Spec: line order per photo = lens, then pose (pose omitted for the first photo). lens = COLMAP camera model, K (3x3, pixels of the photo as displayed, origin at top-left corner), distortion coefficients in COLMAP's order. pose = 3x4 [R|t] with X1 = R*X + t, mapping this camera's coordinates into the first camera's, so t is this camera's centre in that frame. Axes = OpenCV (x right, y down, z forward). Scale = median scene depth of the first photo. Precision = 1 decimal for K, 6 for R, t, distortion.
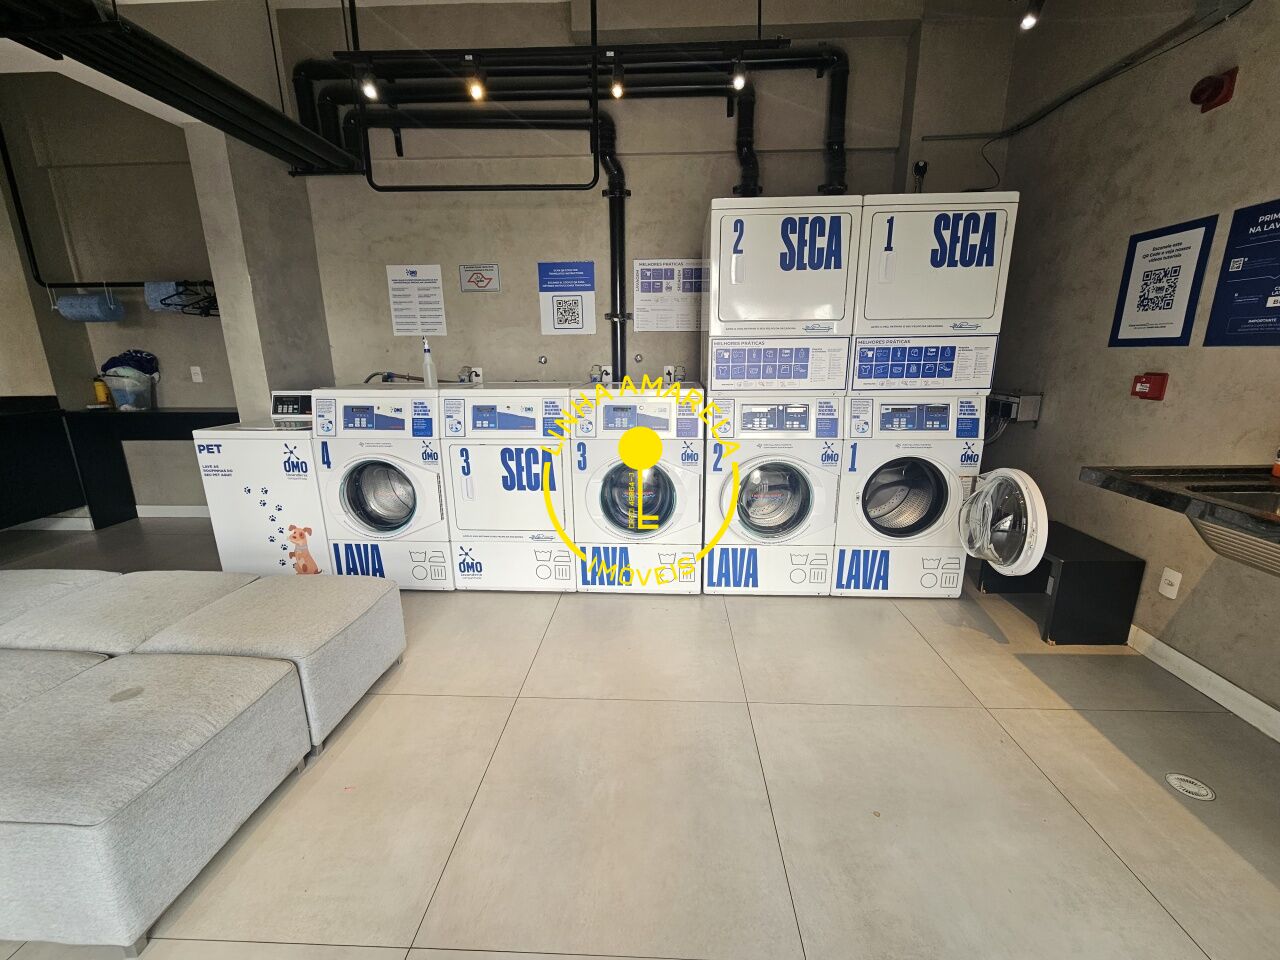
lens RADIAL K [[525.8, 0, 643.5], [0, 525.8, 481.0], [0, 0, 1]] dist [0.000043, -0.001118]
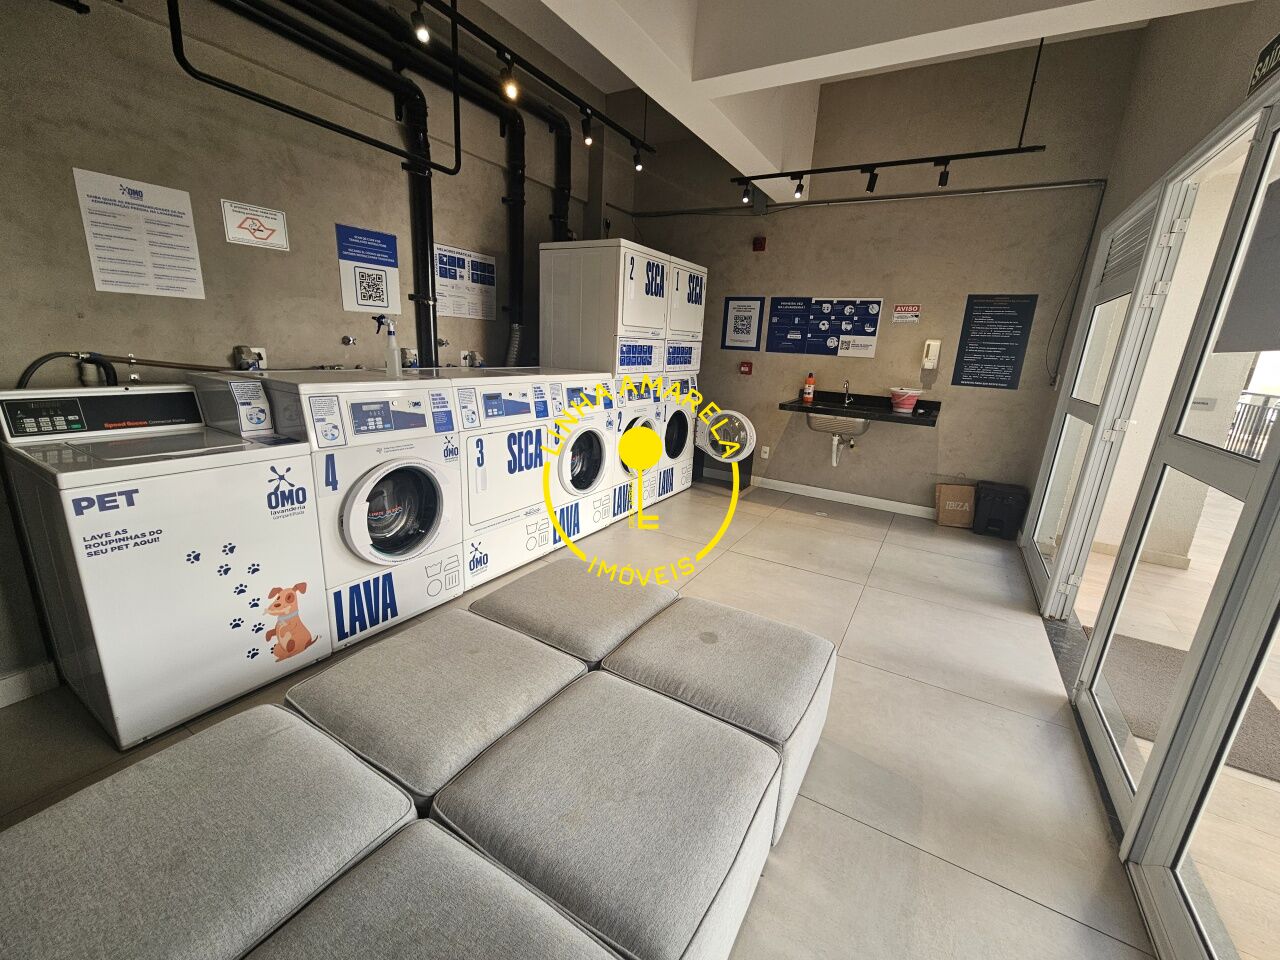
lens RADIAL K [[525.8, 0, 644.5], [0, 525.8, 482.8], [0, 0, 1]] dist [0.000043, -0.001118]
pose [[0.464559, -0.198451, 0.863019, -1.028640], [0.157257, 0.977564, 0.140140, -0.069210], [-0.871467, 0.070613, 0.485344, 0.260570]]
